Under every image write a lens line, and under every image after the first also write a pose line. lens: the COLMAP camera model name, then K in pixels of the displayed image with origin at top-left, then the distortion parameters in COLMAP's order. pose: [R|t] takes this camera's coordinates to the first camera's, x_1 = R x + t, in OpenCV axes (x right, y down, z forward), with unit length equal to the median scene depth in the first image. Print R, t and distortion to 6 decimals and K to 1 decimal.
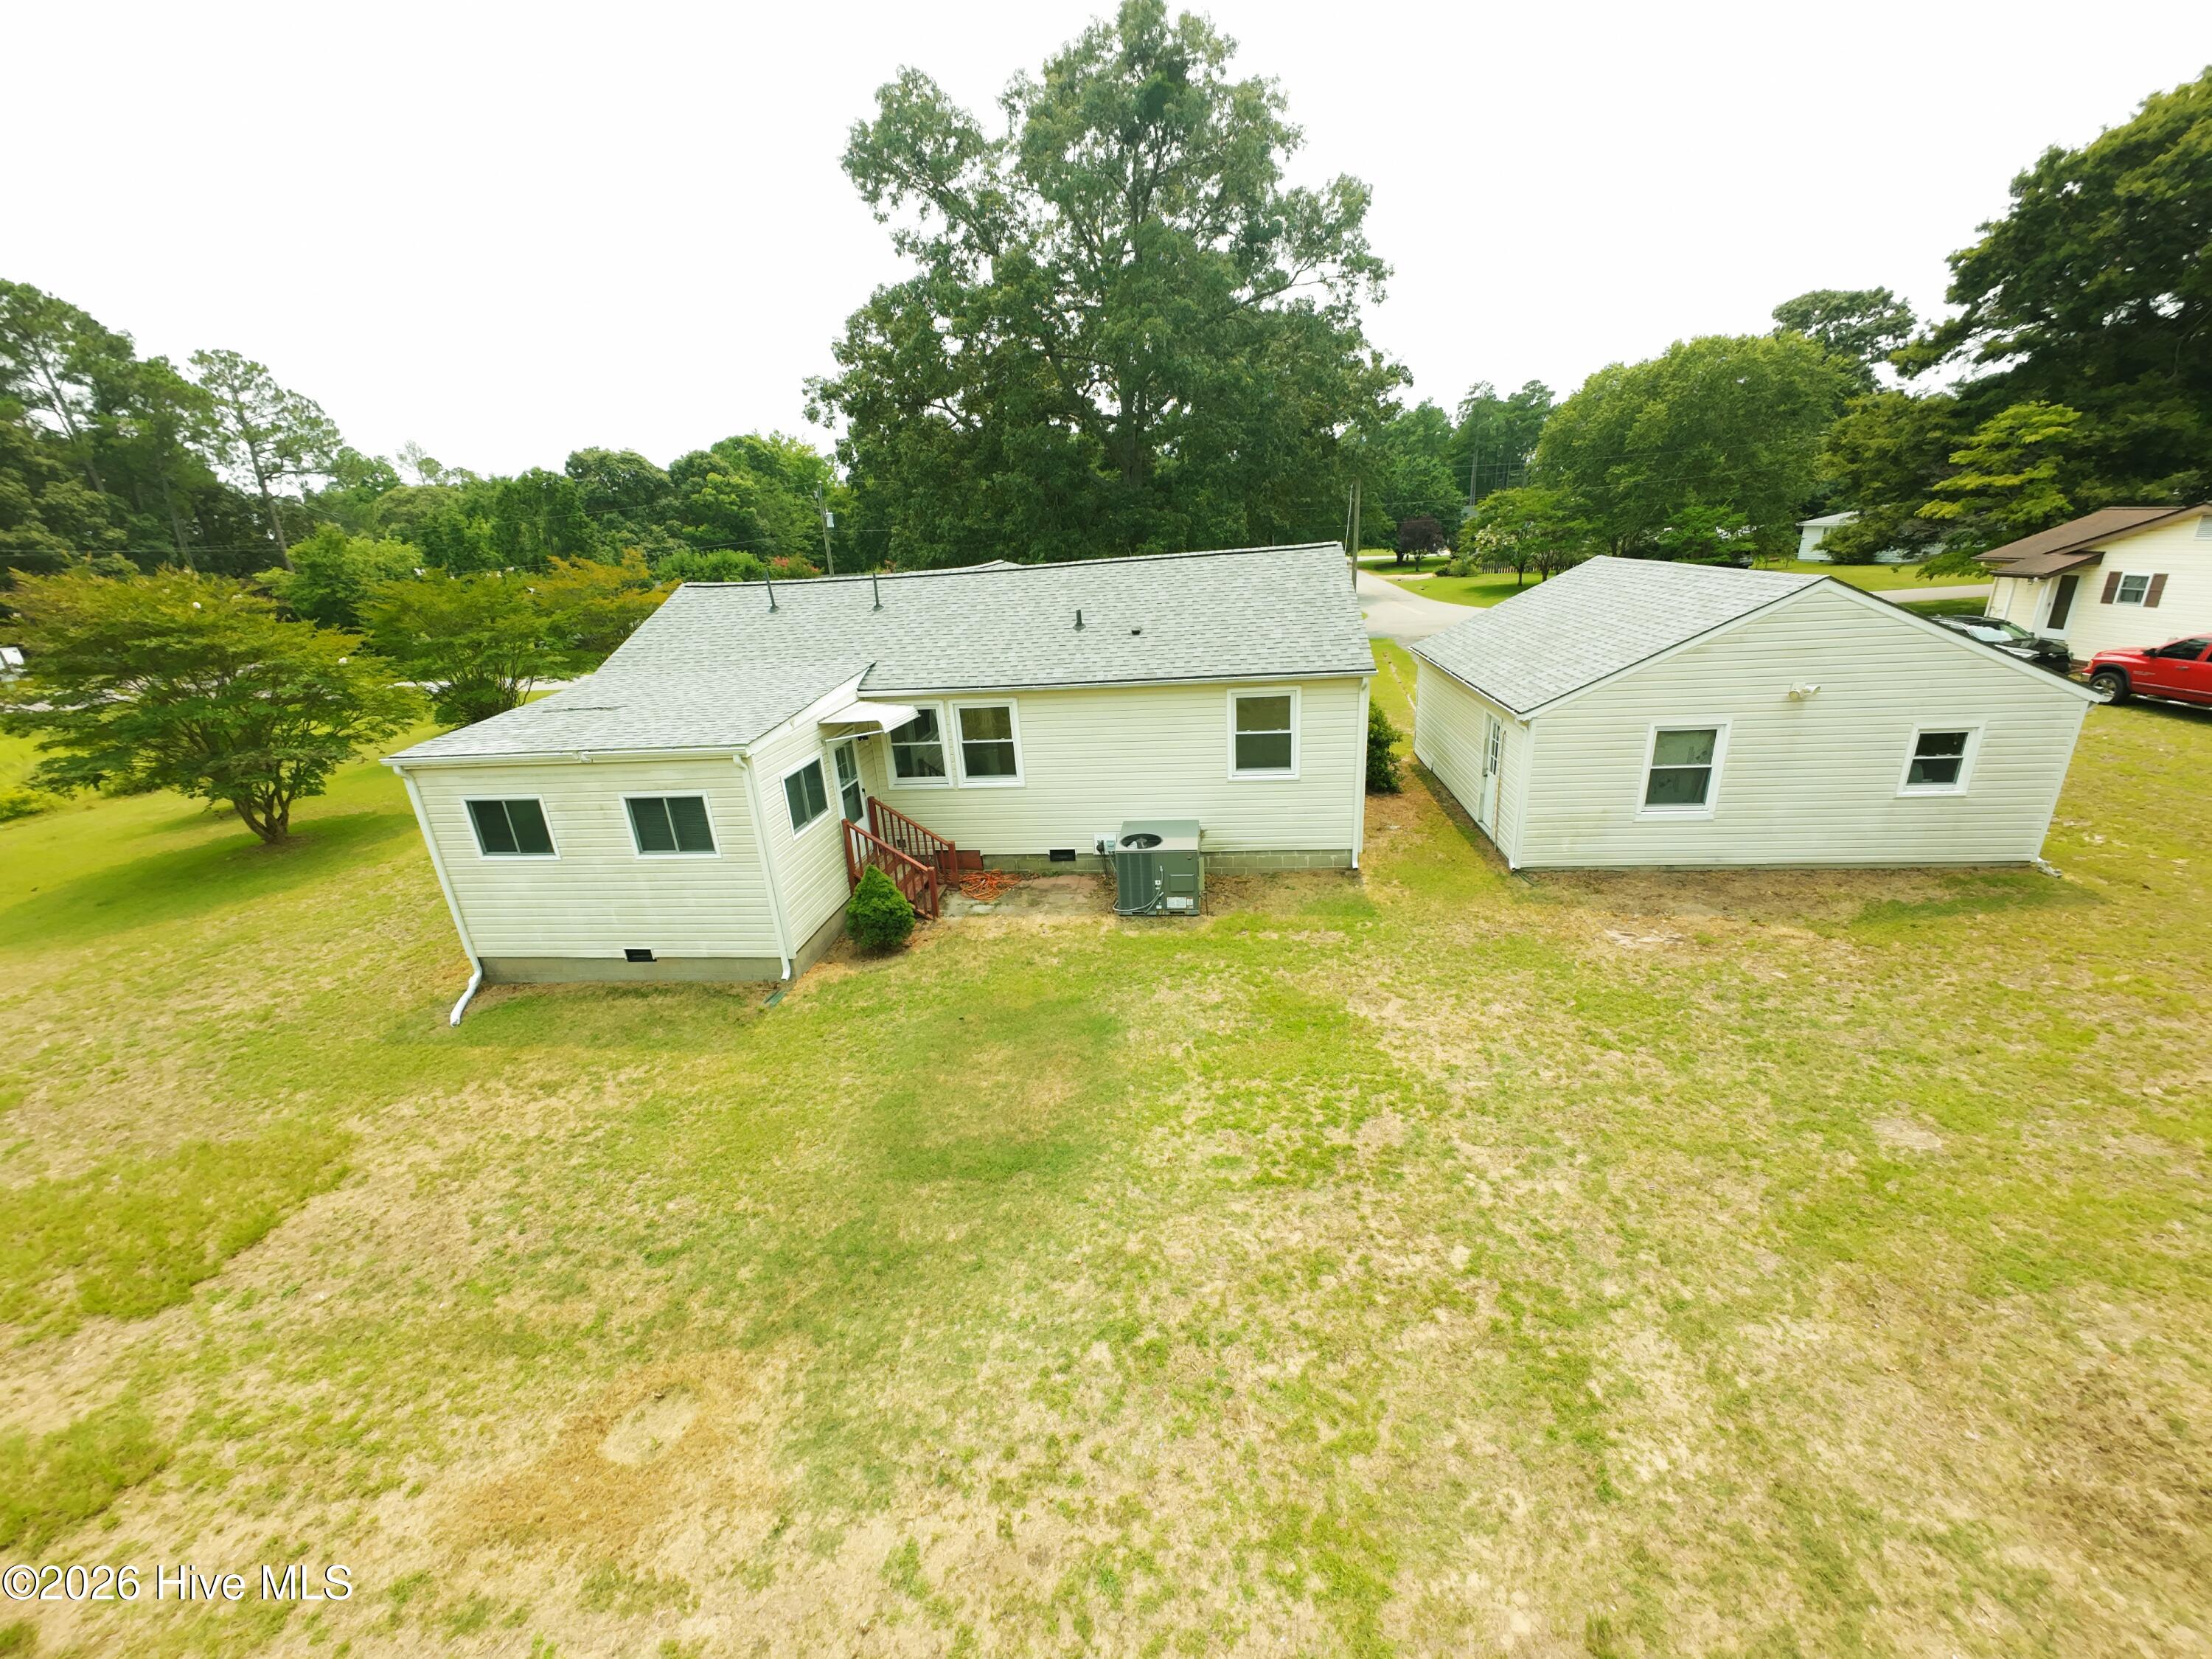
lens RADIAL K [[859.7, 0, 1106.0], [0, 859.7, 829.5], [0, 0, 1]] dist [-0.007672, 0.002994]
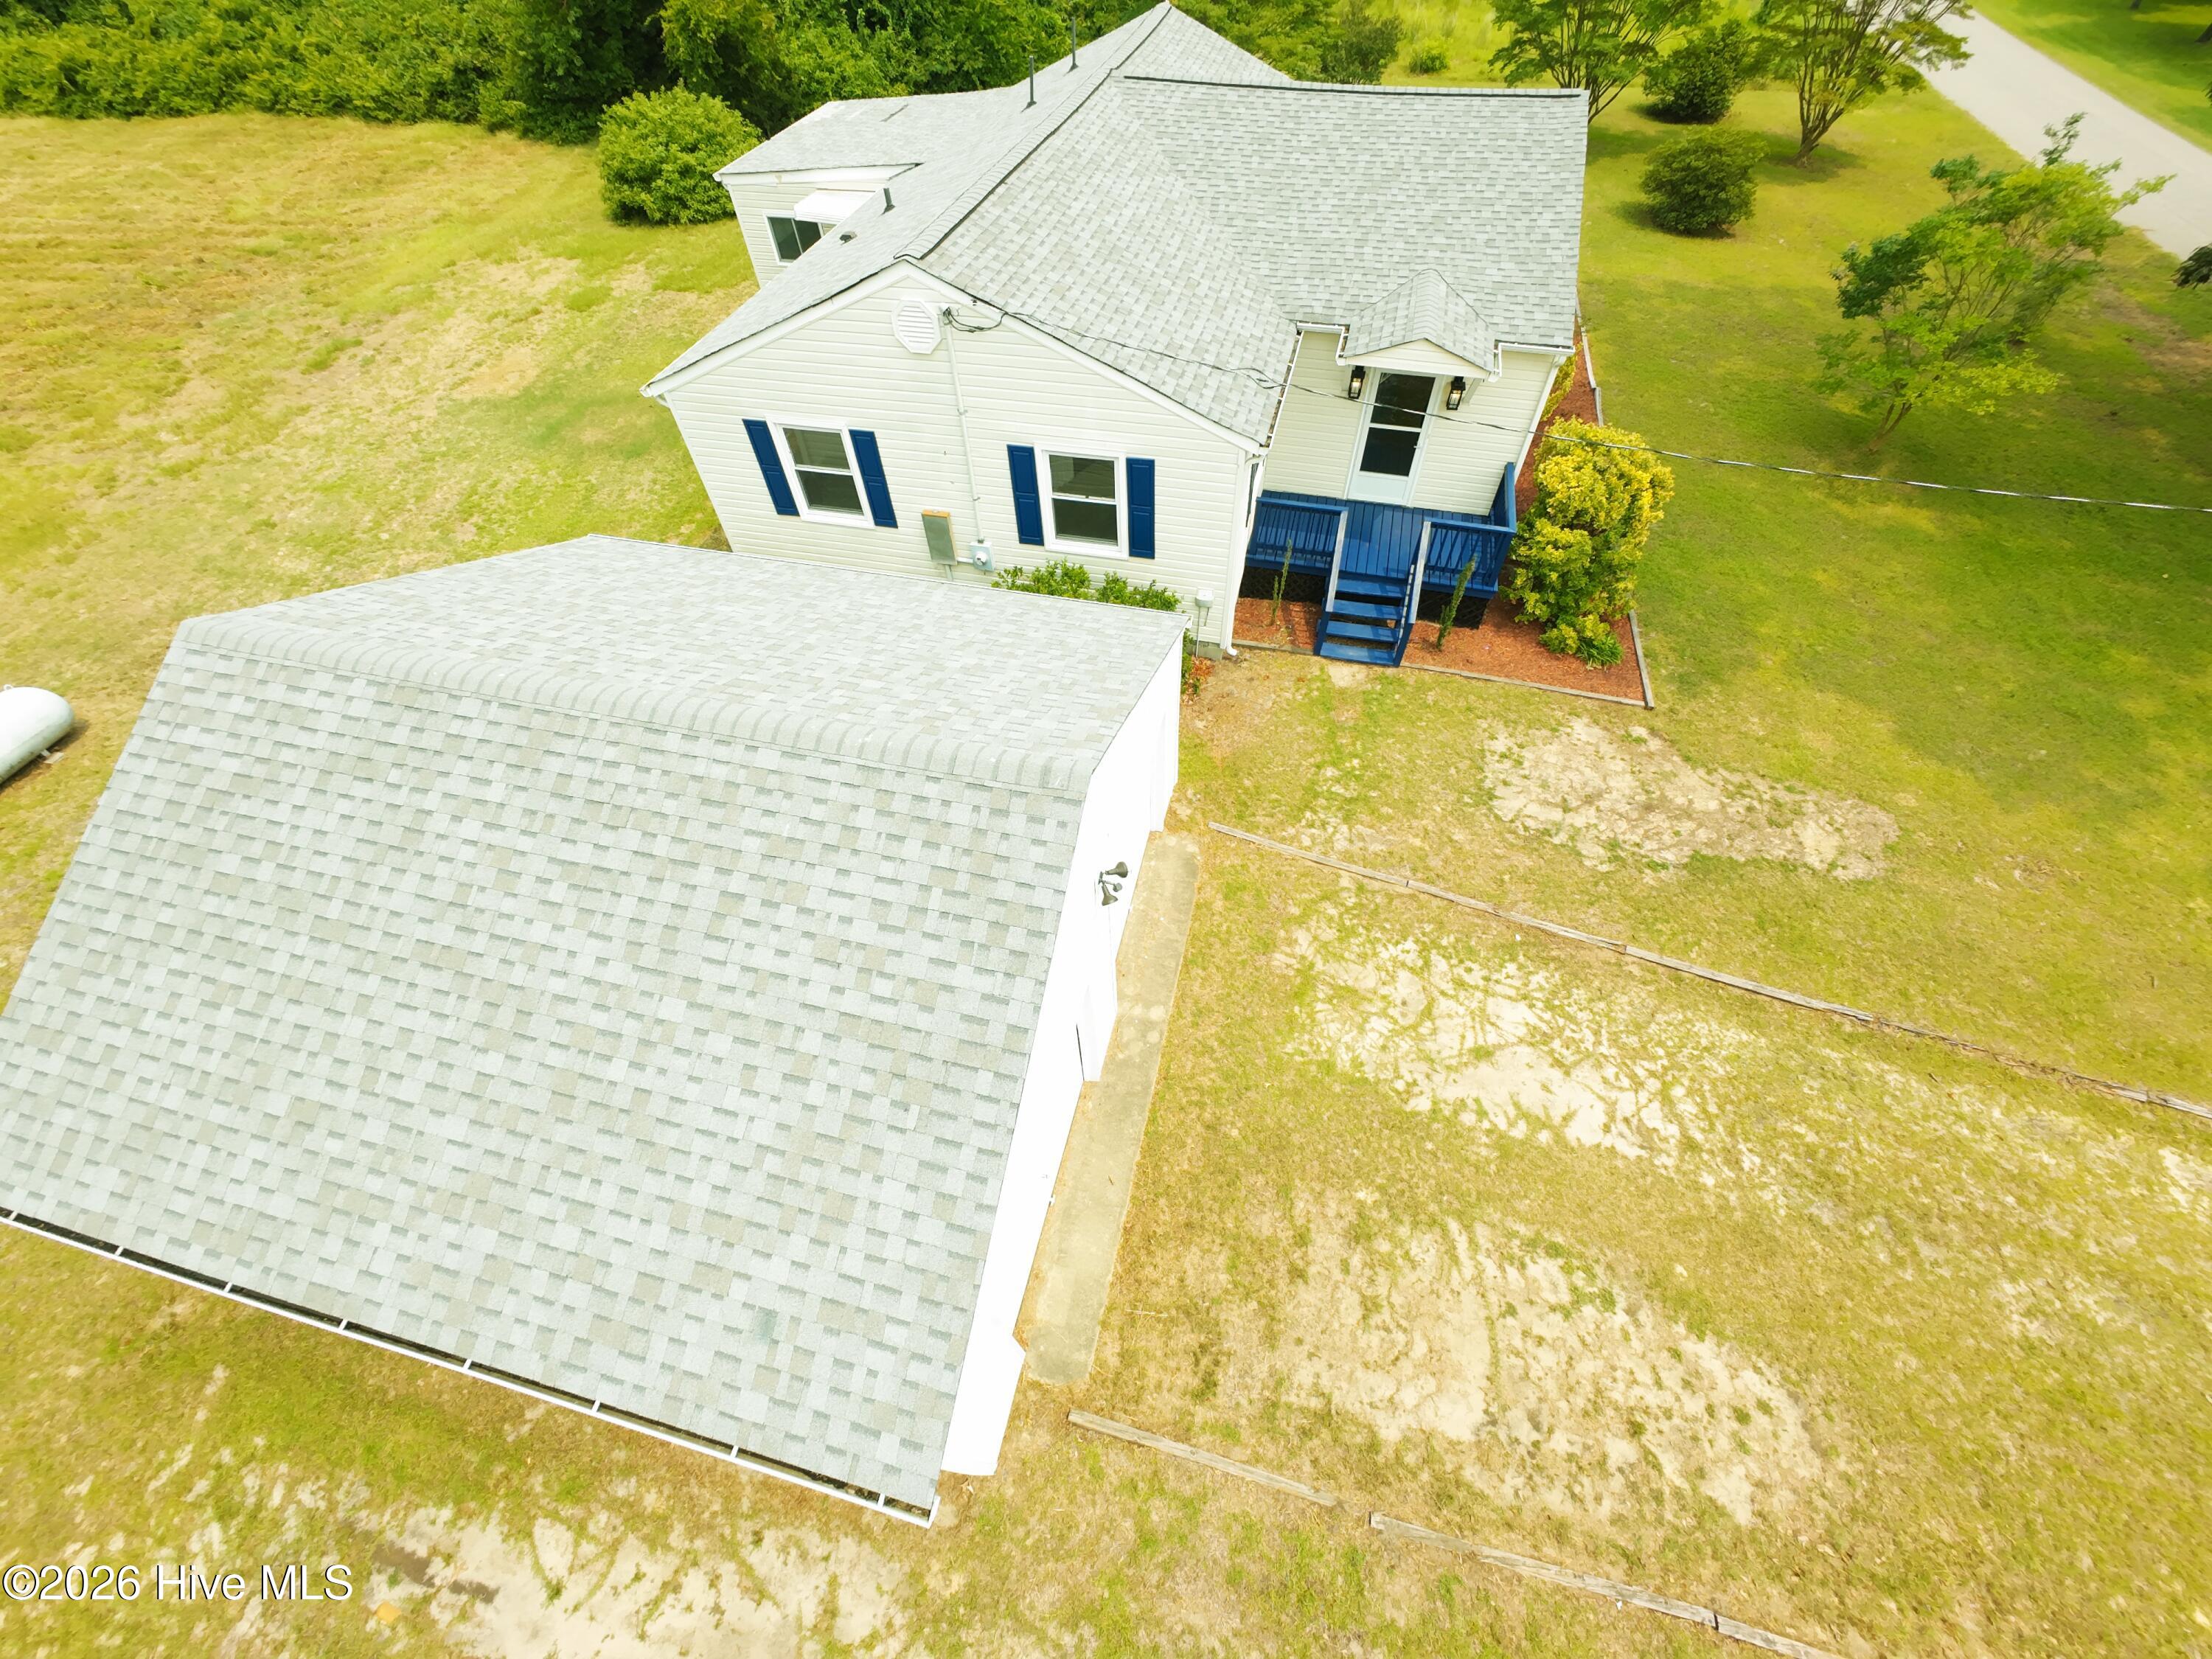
lens RADIAL K [[859.7, 0, 1106.0], [0, 859.7, 829.5], [0, 0, 1]] dist [-0.007672, 0.002994]
pose [[-0.127733, 0.824679, -0.550988, 1.179174], [-0.295850, 0.498566, 0.814803, -0.866175], [0.946656, 0.267087, 0.180298, 1.498796]]
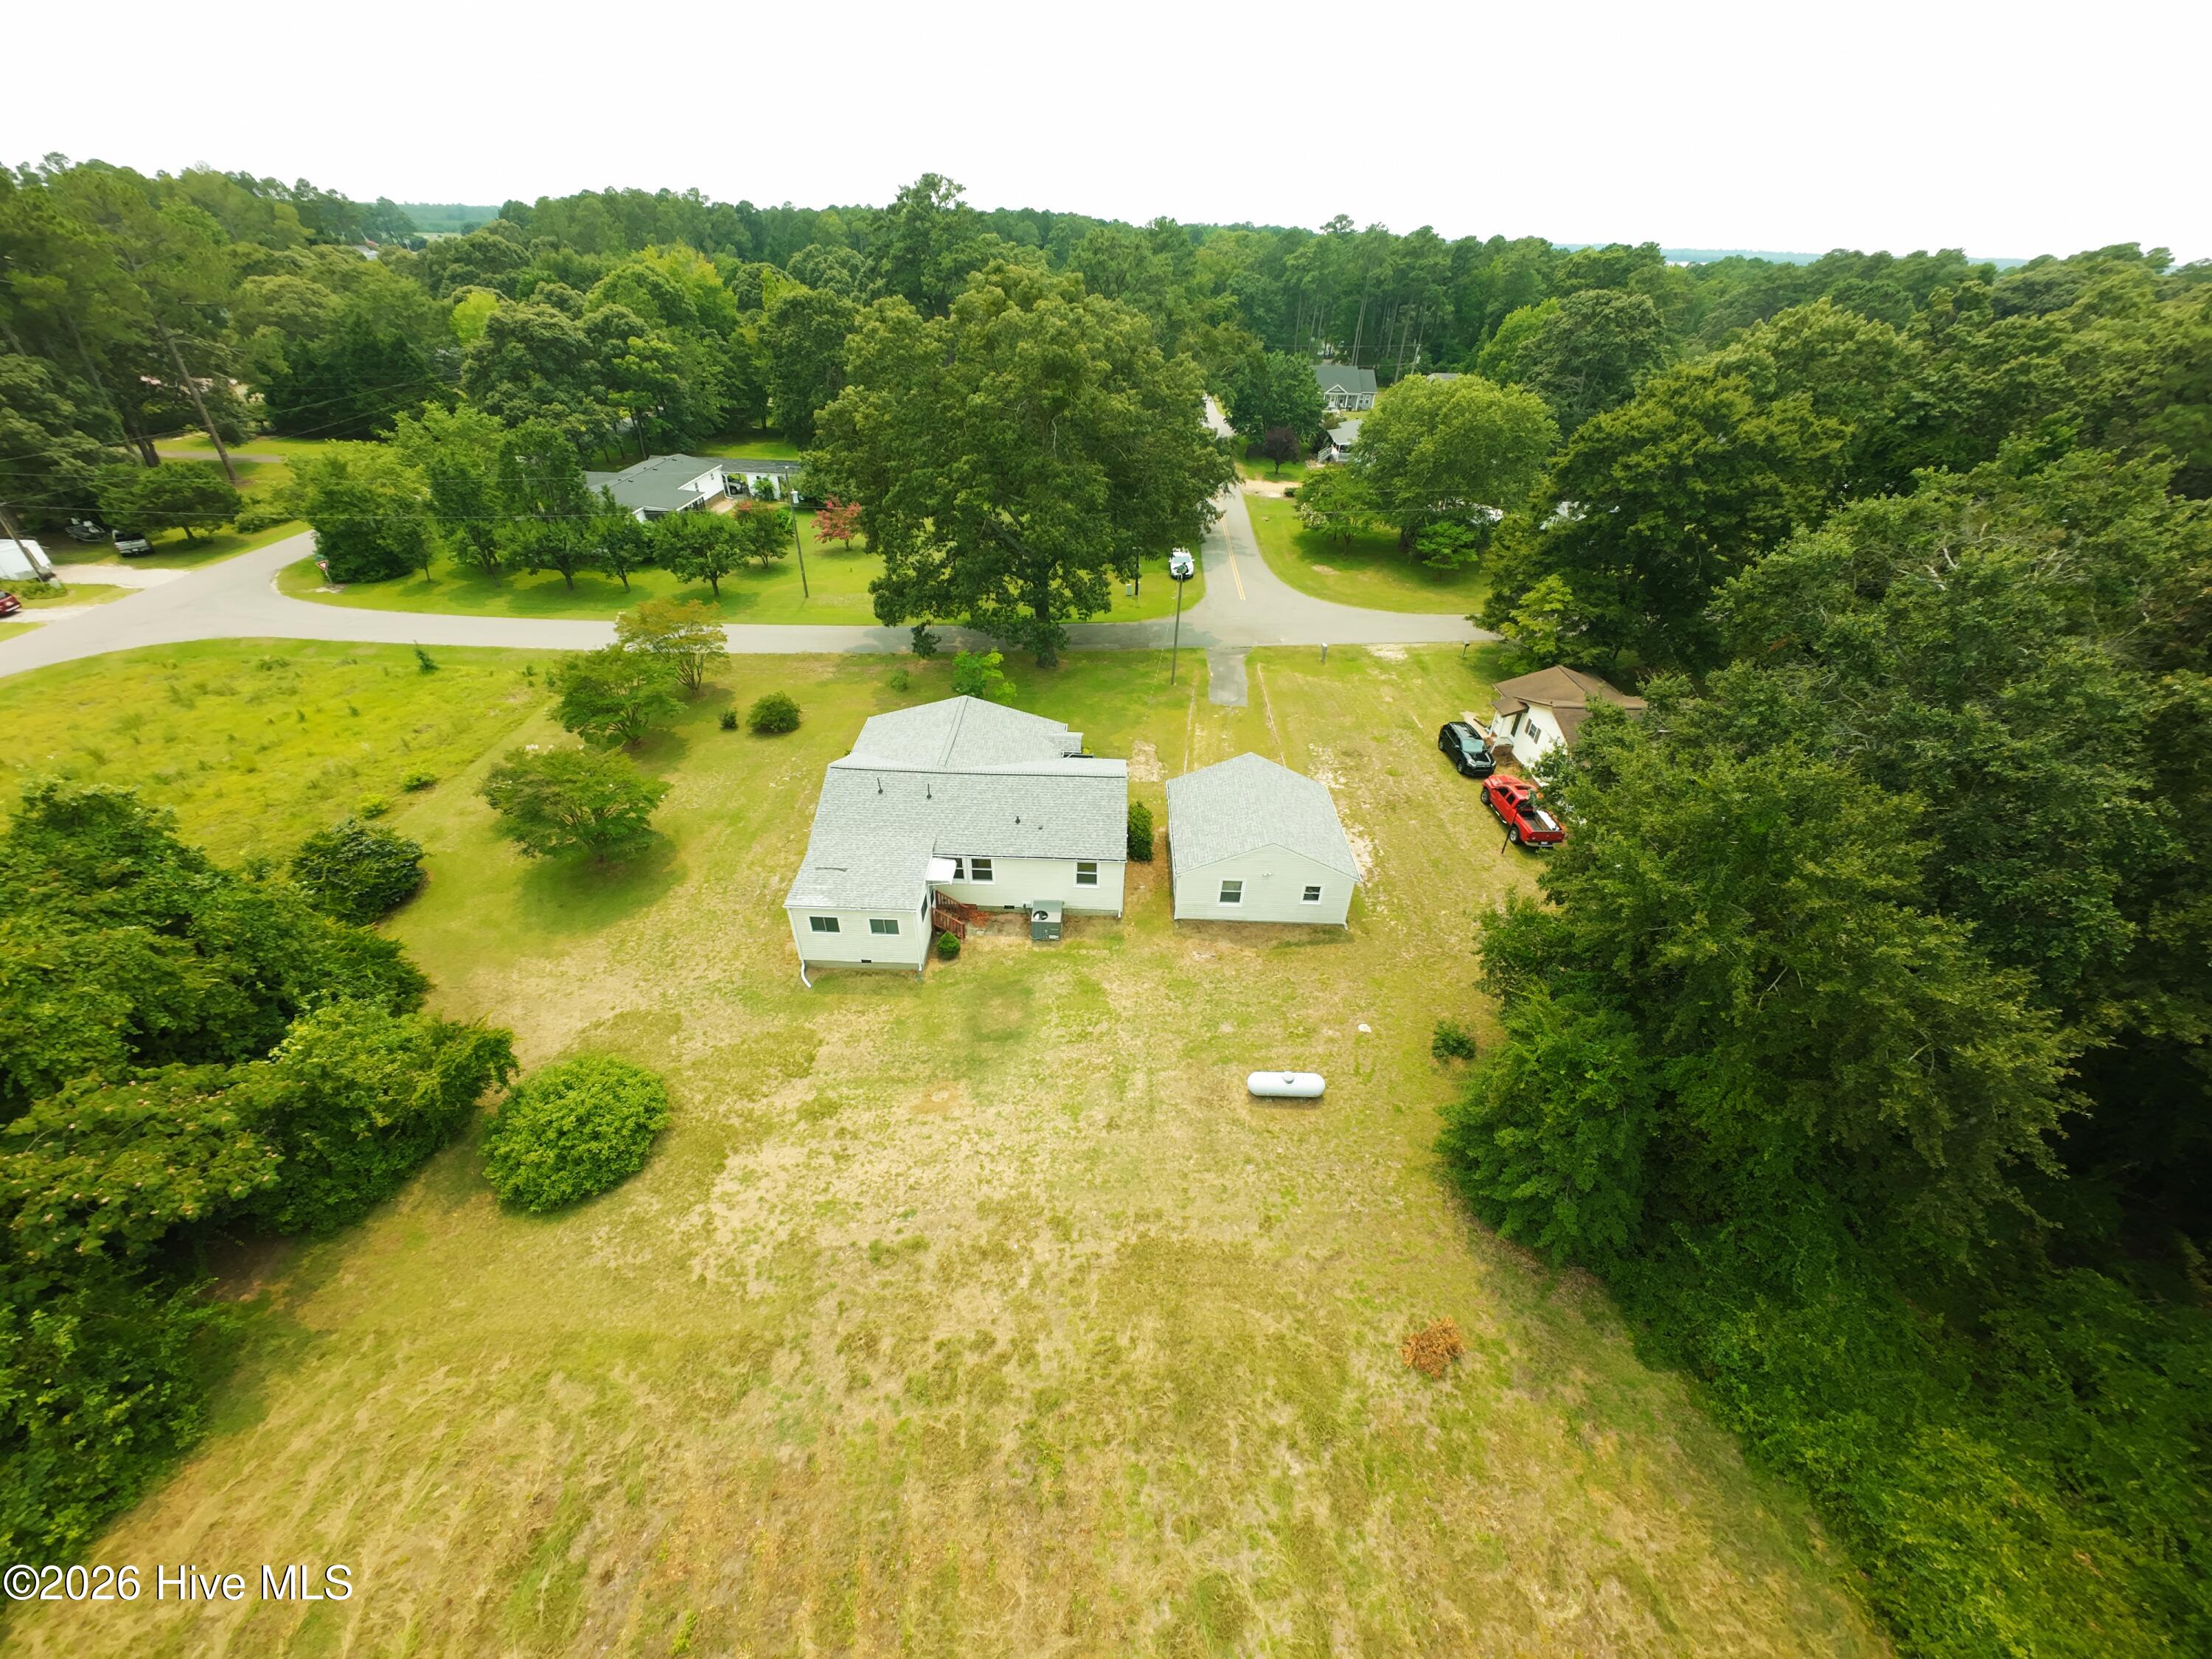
lens RADIAL K [[859.7, 0, 1106.0], [0, 859.7, 829.5], [0, 0, 1]] dist [-0.007672, 0.002994]
pose [[0.990760, 0.014622, 0.134837, -0.139293], [-0.050407, 0.962657, 0.265988, -1.090269], [-0.125912, -0.270327, 0.954500, -1.745837]]
